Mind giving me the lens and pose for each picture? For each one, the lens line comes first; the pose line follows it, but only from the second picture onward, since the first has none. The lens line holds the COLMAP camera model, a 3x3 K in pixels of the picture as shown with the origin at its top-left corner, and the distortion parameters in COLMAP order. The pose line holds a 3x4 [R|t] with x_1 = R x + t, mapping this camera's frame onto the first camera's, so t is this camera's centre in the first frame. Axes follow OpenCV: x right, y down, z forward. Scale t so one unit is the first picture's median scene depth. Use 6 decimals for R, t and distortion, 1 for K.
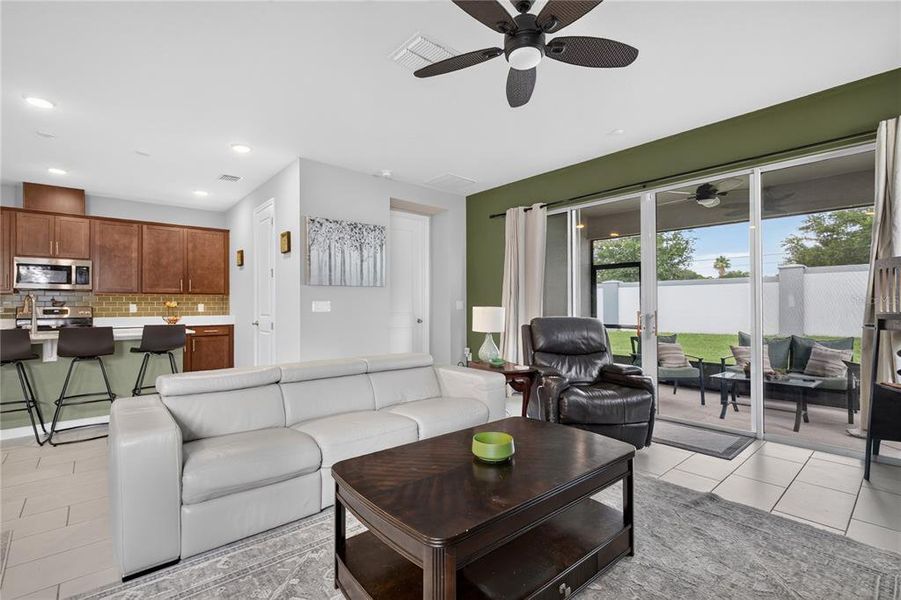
lens RADIAL K [[446.2, 0, 437.4], [0, 446.2, 297.8], [0, 0, 1]] dist [0.004511, 0.003658]
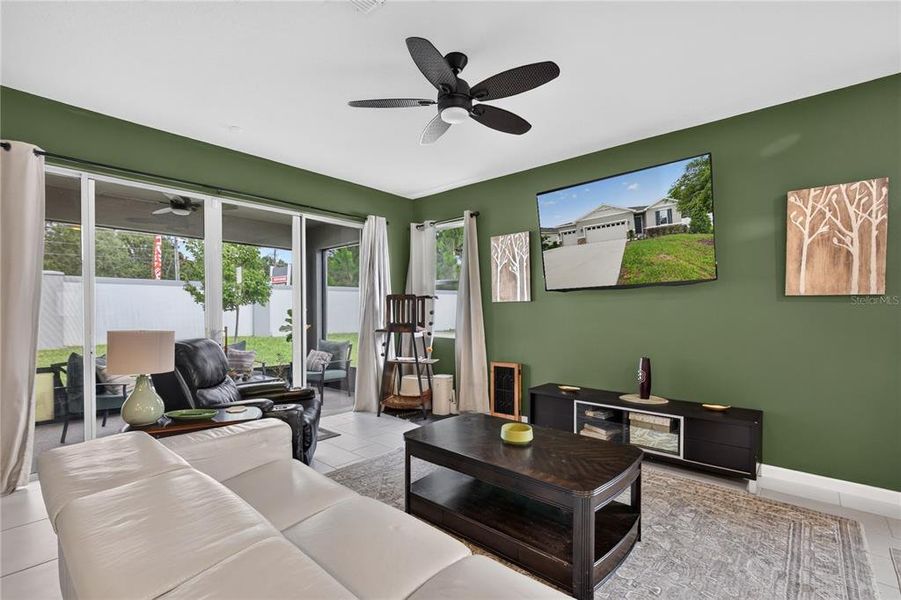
lens RADIAL K [[446.2, 0, 446.9], [0, 446.2, 316.3], [0, 0, 1]] dist [0.004511, 0.003658]
pose [[-0.110019, -0.007756, 0.993899, -0.101138], [-0.021385, 0.999757, 0.005434, -0.001253], [-0.993699, -0.020657, -0.110158, 0.132124]]
